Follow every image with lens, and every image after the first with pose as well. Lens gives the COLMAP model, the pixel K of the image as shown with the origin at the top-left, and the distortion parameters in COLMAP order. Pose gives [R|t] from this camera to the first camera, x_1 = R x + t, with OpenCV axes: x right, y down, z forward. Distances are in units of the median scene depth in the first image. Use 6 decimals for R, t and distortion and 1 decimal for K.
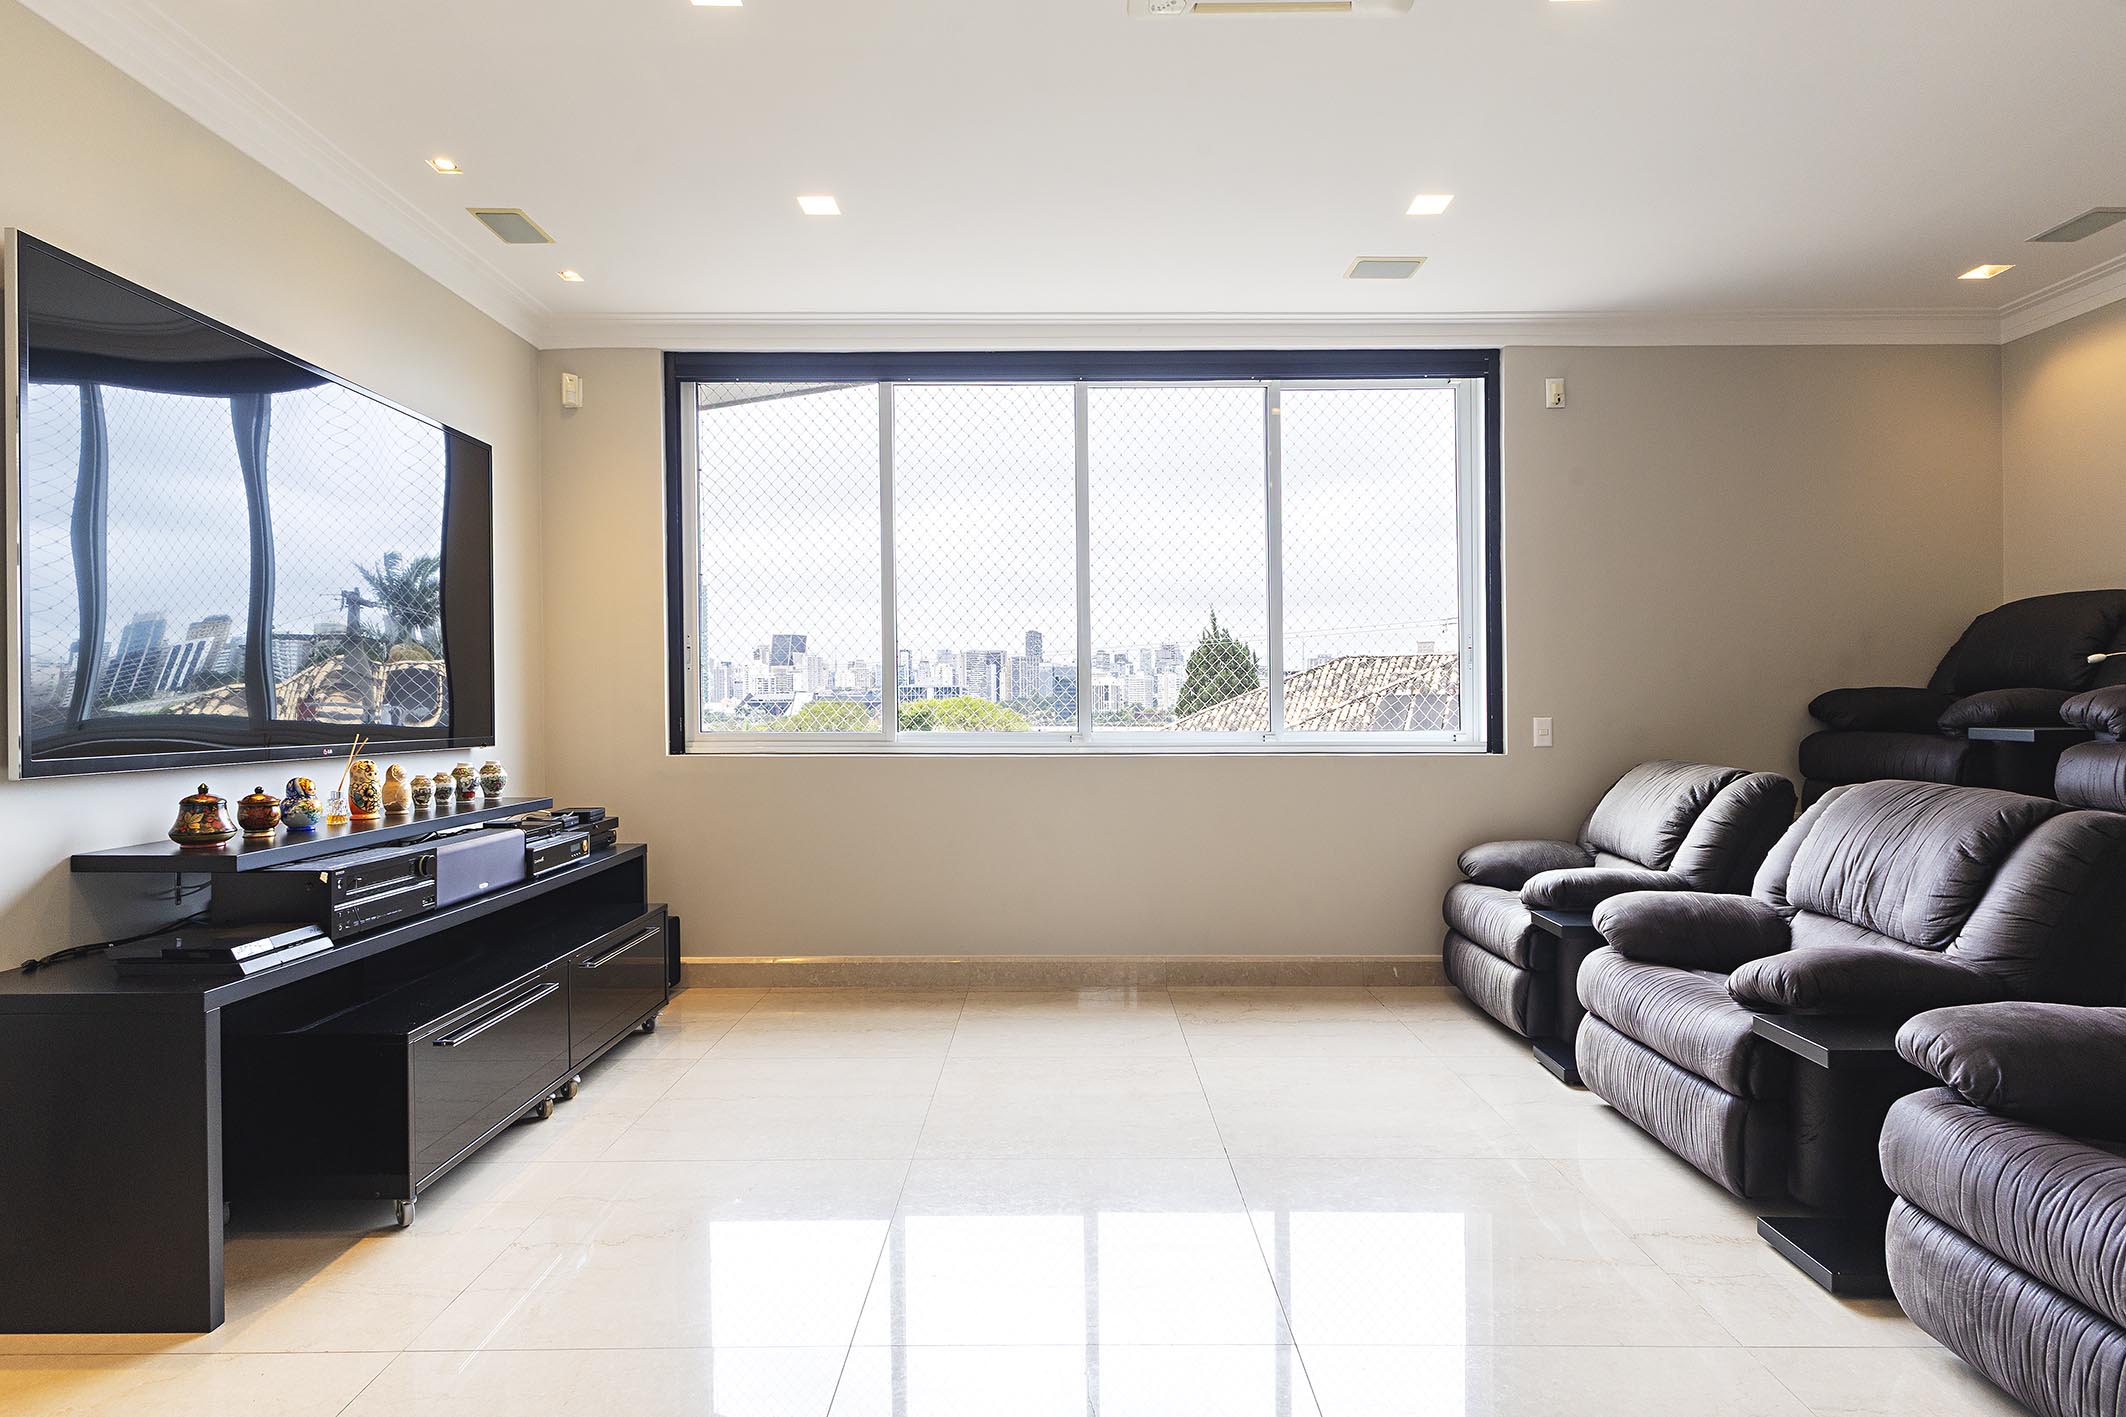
lens RADIAL K [[1042.9, 0, 1063.0], [0, 1042.9, 708.5], [0, 0, 1]] dist [0.005706, -0.000008]
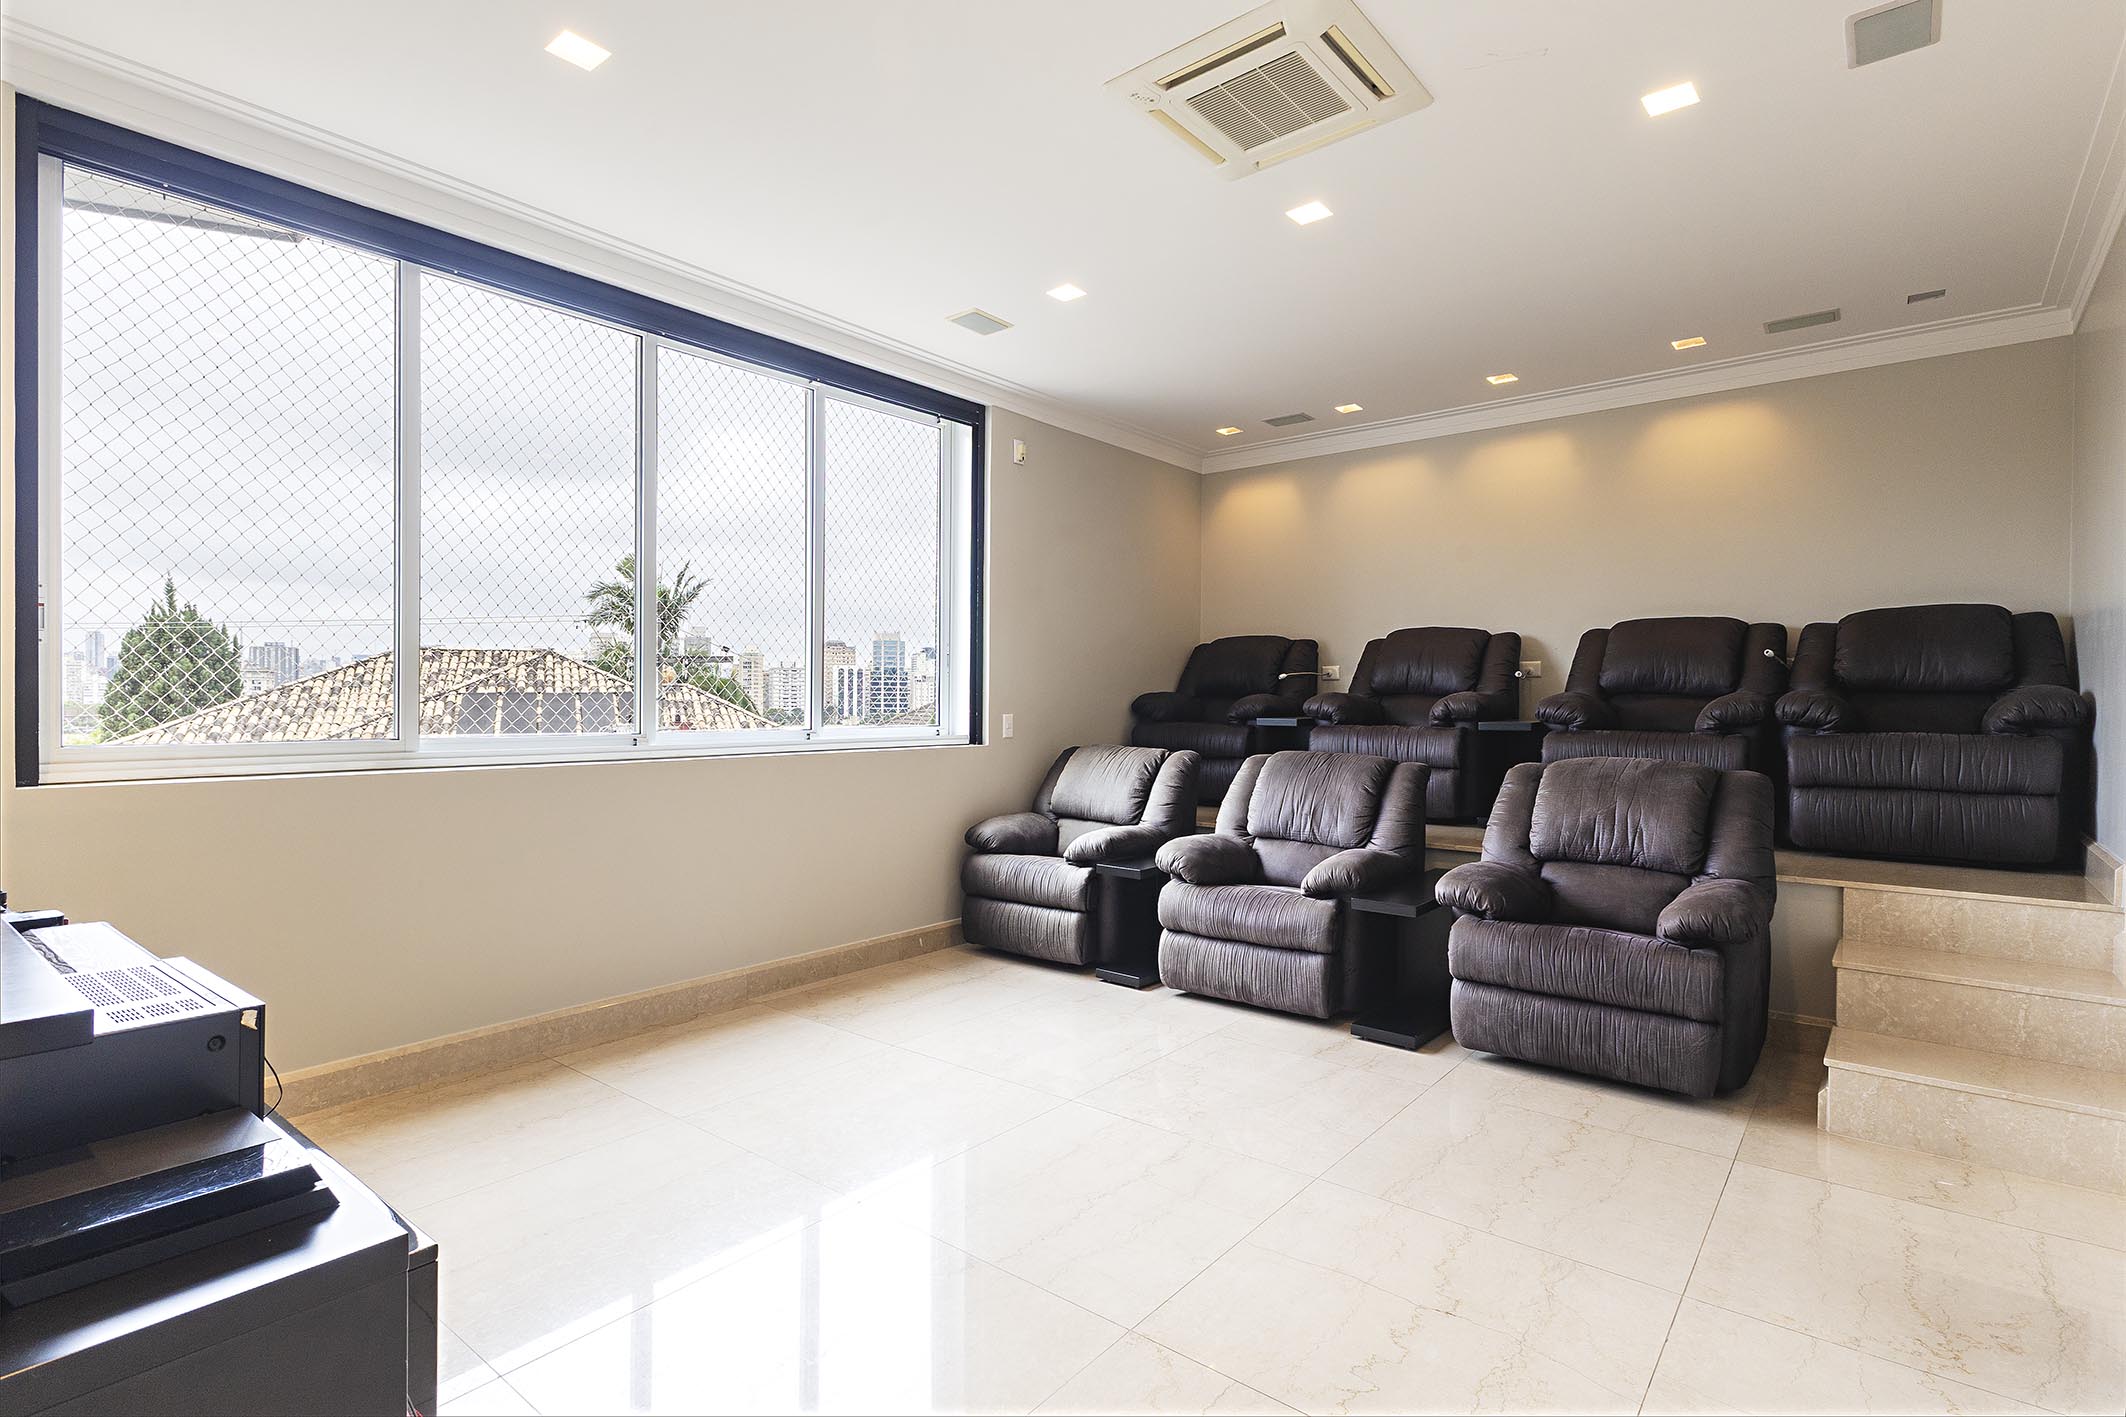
lens RADIAL K [[1042.9, 0, 1063.0], [0, 1042.9, 708.5], [0, 0, 1]] dist [0.005706, -0.000008]
pose [[0.631437, -0.001451, 0.775426, -0.453787], [0.000859, 0.999999, 0.001172, 0.000949], [-0.775427, -0.000074, 0.631438, 0.178187]]
